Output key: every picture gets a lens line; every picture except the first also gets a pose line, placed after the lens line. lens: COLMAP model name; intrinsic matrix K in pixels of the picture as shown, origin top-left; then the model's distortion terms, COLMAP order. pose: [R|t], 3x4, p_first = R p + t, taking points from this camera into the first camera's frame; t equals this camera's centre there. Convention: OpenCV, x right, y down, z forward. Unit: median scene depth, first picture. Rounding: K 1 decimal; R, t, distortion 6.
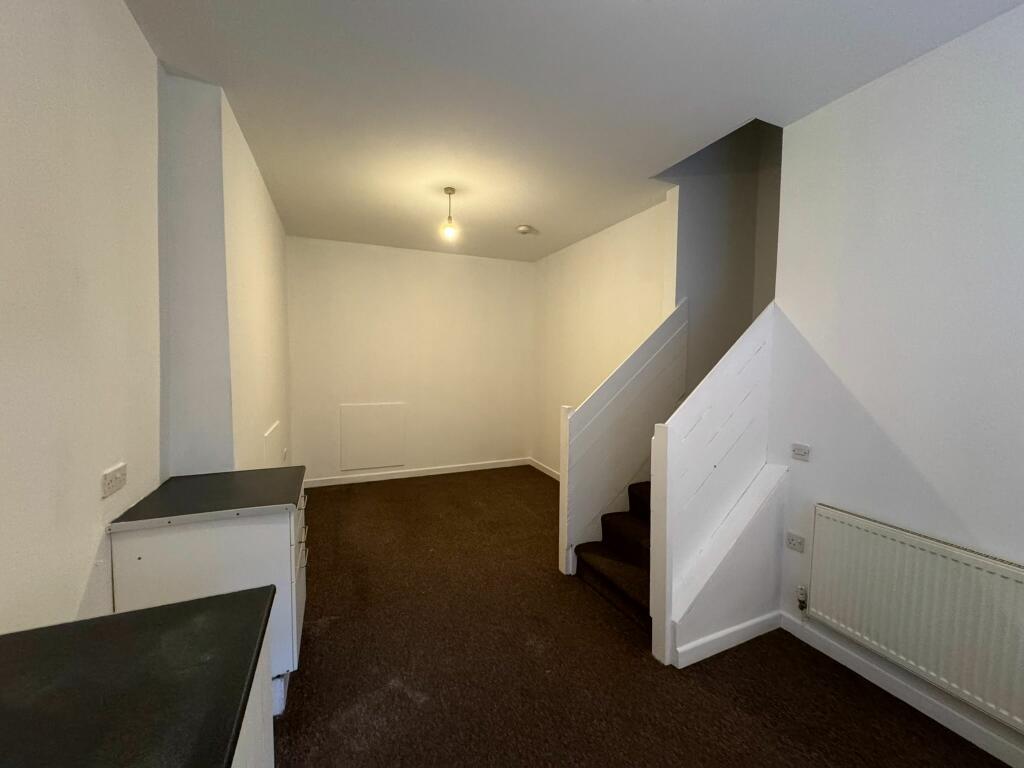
lens RADIAL K [[408.4, 0, 512.0], [0, 408.4, 384.0], [0, 0, 1]] dist [-0.000653, 0.000003]
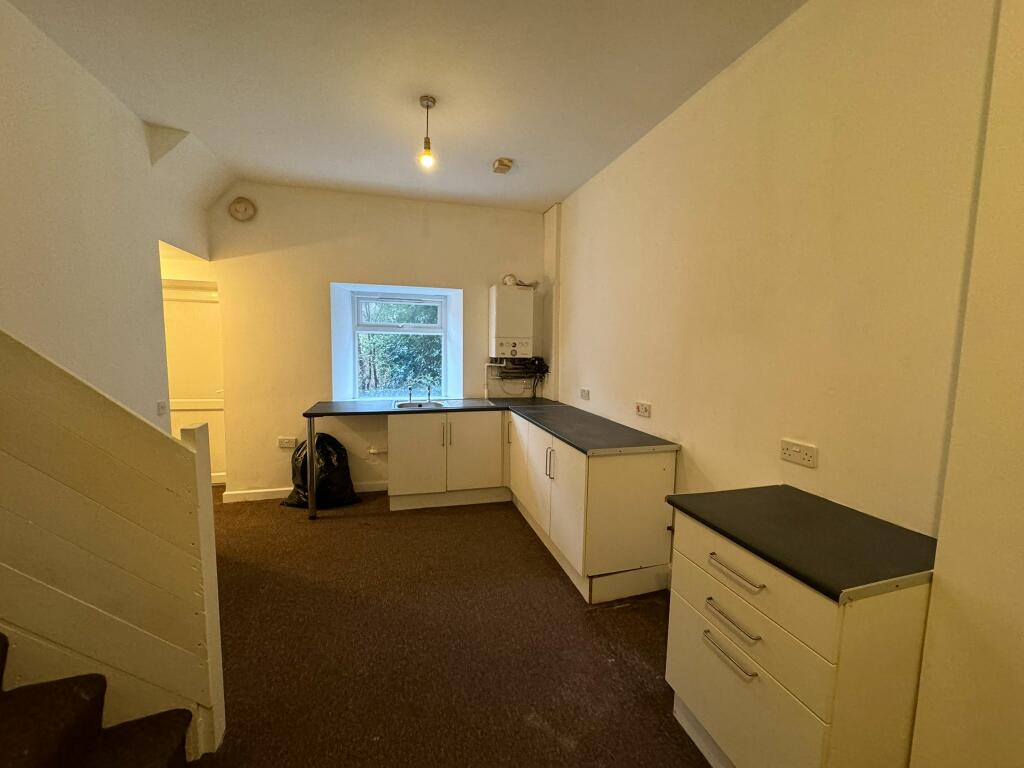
lens RADIAL K [[408.4, 0, 512.0], [0, 408.4, 384.0], [0, 0, 1]] dist [-0.000653, 0.000003]
pose [[-0.992391, -0.033576, 0.118456, -0.272298], [-0.014424, 0.987178, 0.158970, -0.102843], [-0.122275, 0.156052, -0.980151, 1.862729]]
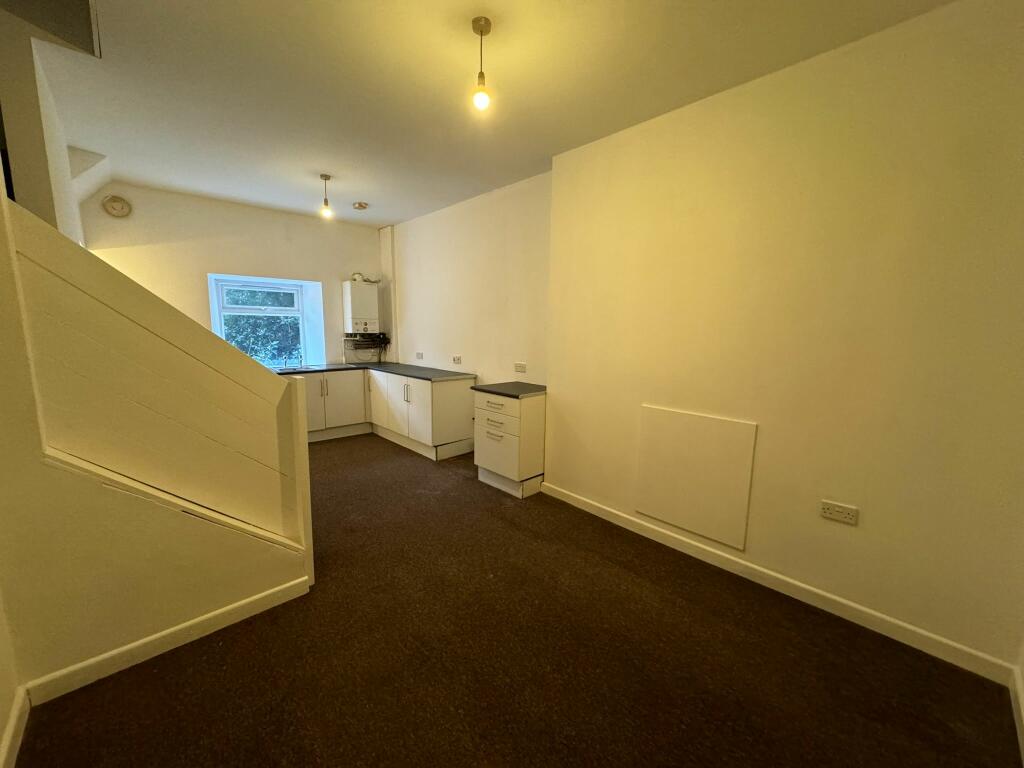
lens RADIAL K [[408.4, 0, 512.0], [0, 408.4, 384.0], [0, 0, 1]] dist [-0.000653, 0.000003]
pose [[-0.939457, 0.029887, -0.341360, 0.023961], [-0.039458, 0.980127, 0.194407, -0.163953], [0.340387, 0.196106, -0.919608, 3.051785]]
